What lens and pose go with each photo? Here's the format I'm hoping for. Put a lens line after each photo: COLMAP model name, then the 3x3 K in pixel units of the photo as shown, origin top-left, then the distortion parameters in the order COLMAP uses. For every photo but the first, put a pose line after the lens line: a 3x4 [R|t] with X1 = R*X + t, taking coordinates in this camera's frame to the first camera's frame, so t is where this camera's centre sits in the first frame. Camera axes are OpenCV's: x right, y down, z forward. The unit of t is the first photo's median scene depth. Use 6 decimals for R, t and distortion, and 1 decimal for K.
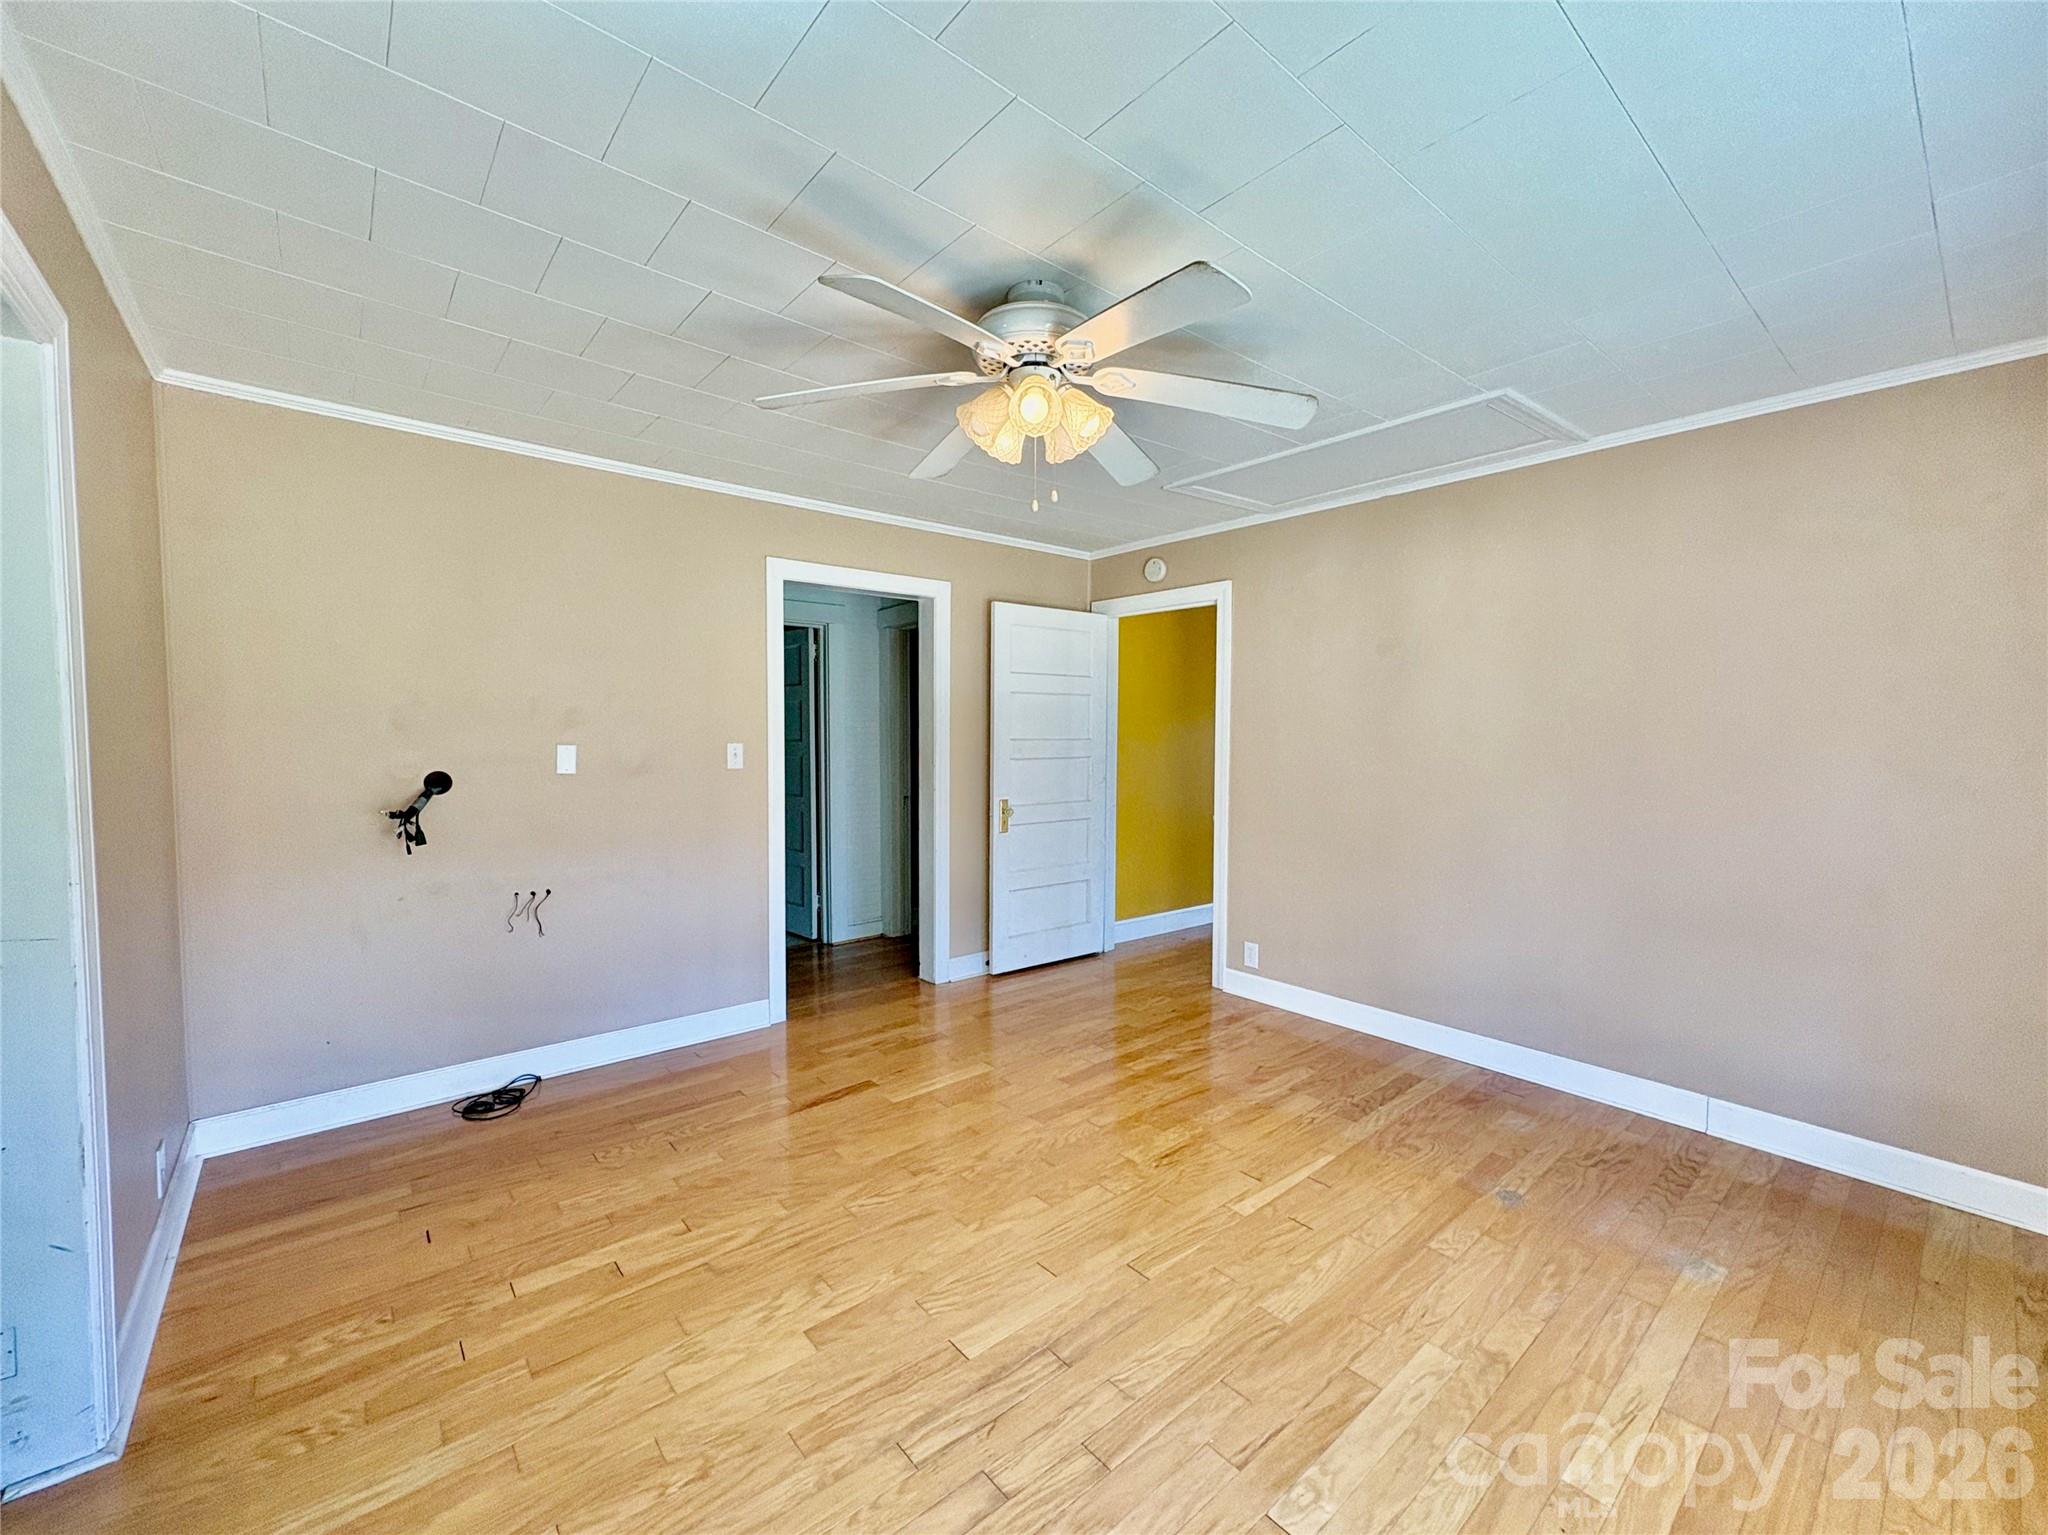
lens RADIAL K [[798.7, 0, 1011.1], [0, 798.7, 765.6], [0, 0, 1]] dist [-0.000463, -0.000331]
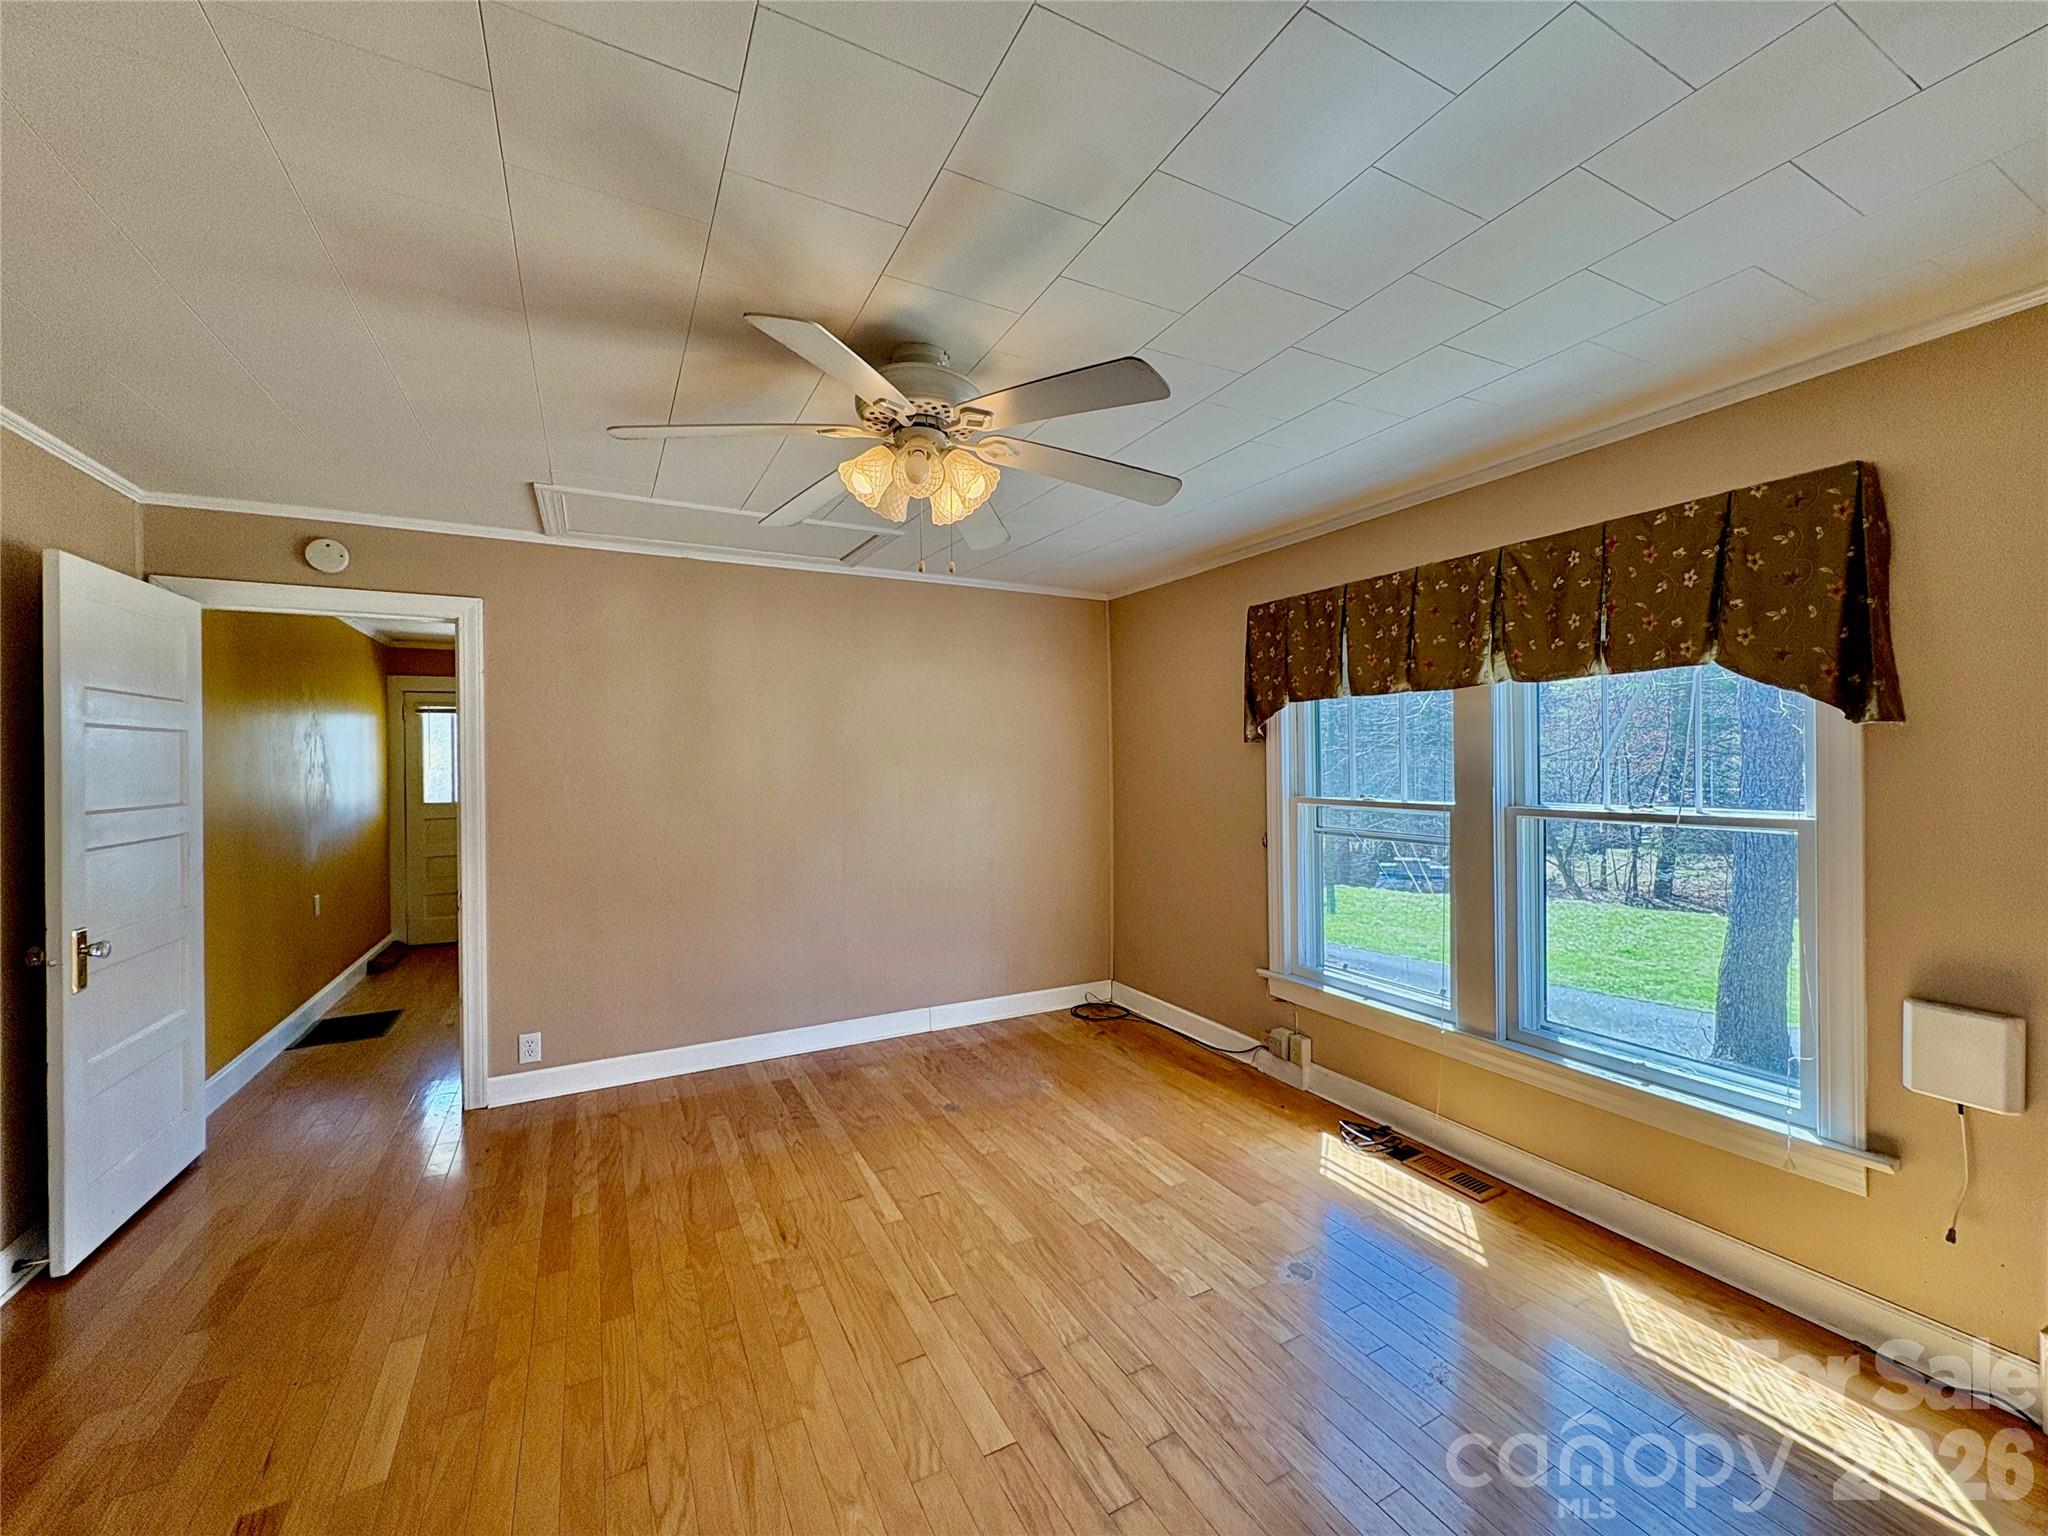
lens RADIAL K [[798.7, 0, 1011.1], [0, 798.7, 766.1], [0, 0, 1]] dist [-0.000463, -0.000331]
pose [[0.233387, -0.011378, 0.972317, -0.624716], [0.051766, 0.998659, -0.000739, -0.052155], [-0.971005, 0.050506, 0.233663, 0.461616]]
